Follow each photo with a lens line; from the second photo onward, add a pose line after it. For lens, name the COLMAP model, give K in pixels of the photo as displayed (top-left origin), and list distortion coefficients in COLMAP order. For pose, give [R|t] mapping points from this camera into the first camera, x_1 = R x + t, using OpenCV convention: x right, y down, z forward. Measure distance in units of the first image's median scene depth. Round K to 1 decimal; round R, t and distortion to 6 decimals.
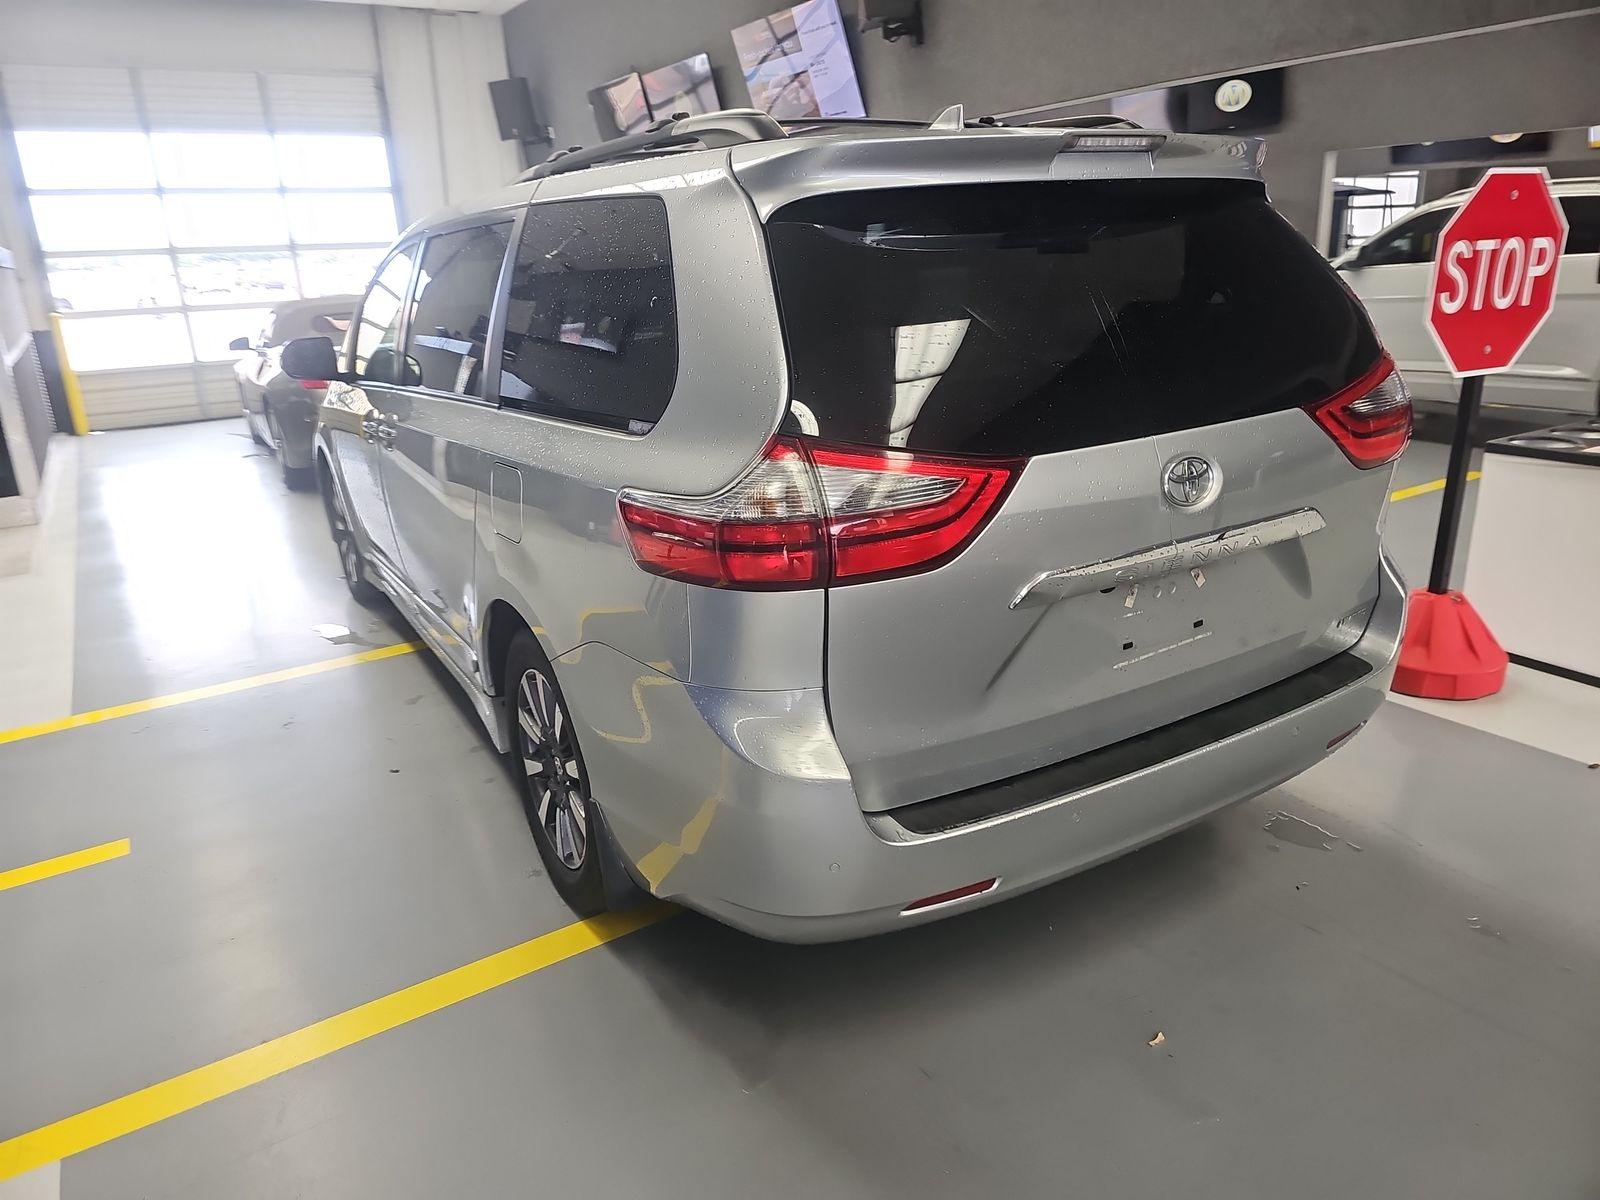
lens RADIAL K [[1046.9, 0, 768.8], [0, 1046.9, 566.8], [0, 0, 1]] dist [0.074476, -0.082384]
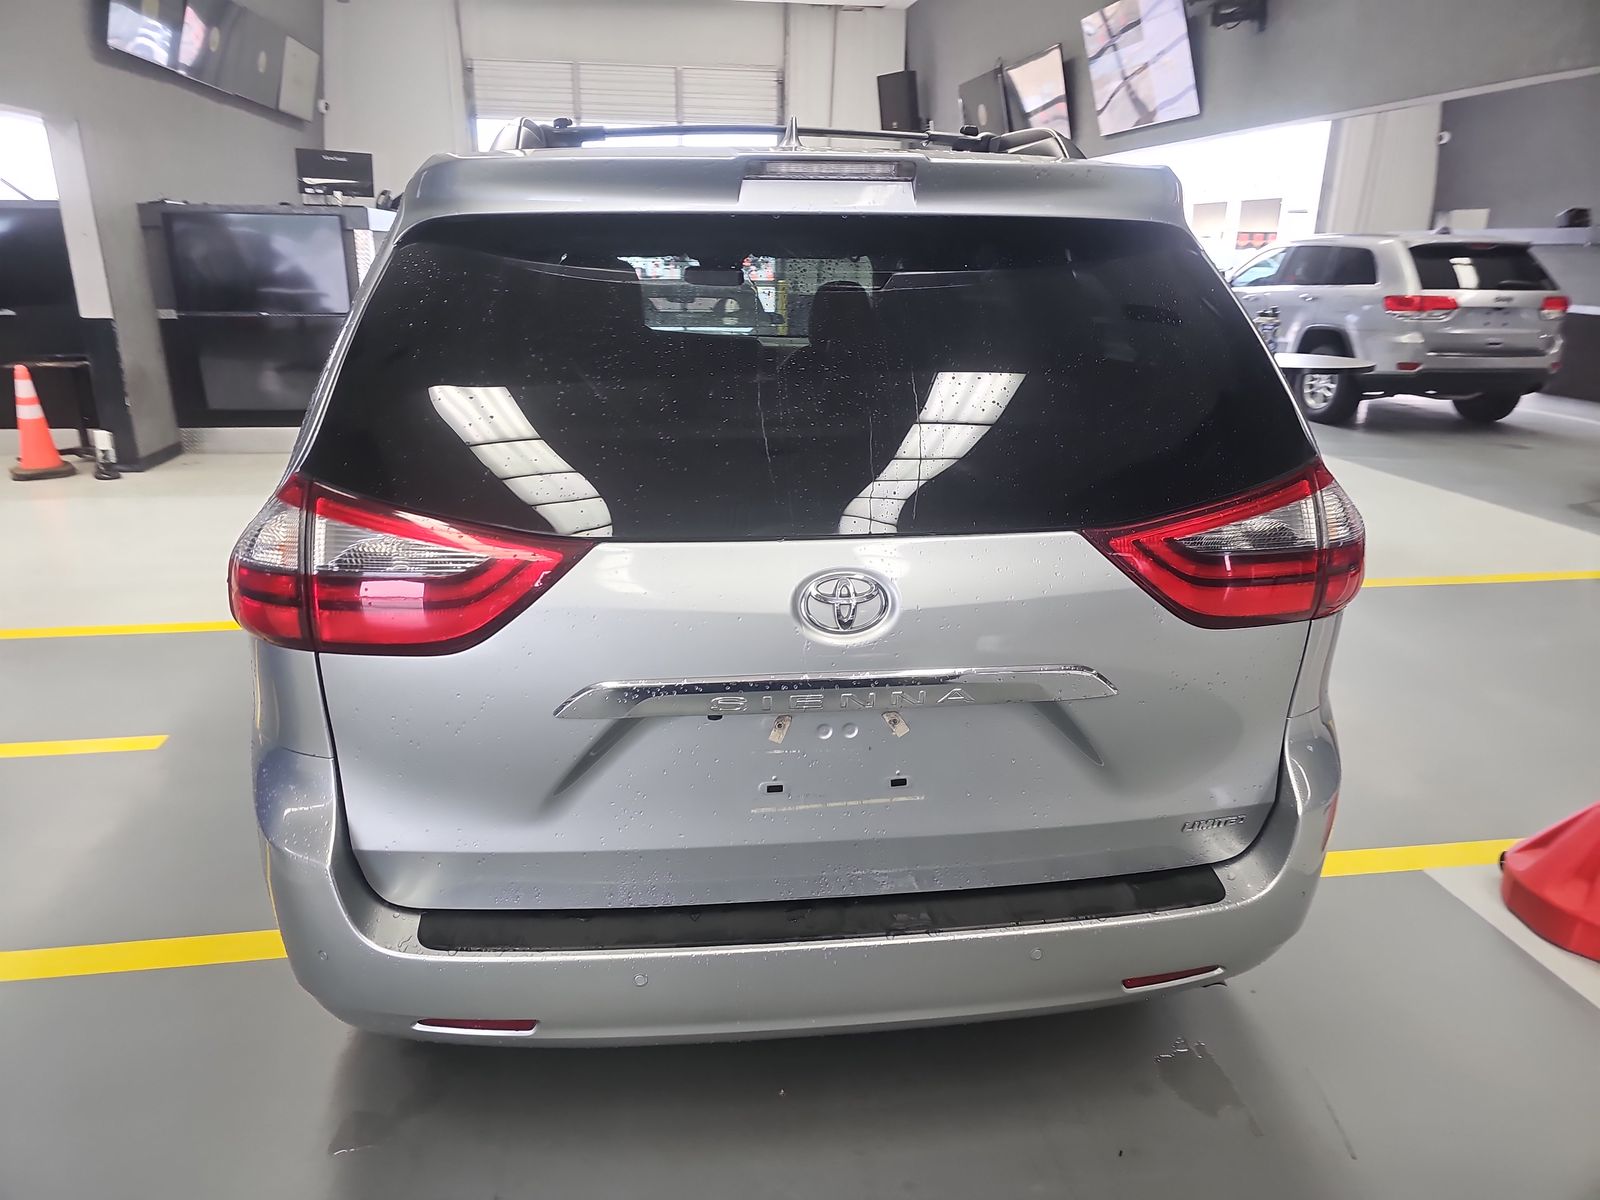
lens RADIAL K [[1046.9, 0, 768.8], [0, 1046.9, 566.8], [0, 0, 1]] dist [0.074476, -0.082384]
pose [[0.917194, 0.166254, -0.362097, 0.339366], [-0.163586, 0.985787, 0.038252, -0.069955], [0.363311, 0.024150, 0.931355, 0.137225]]
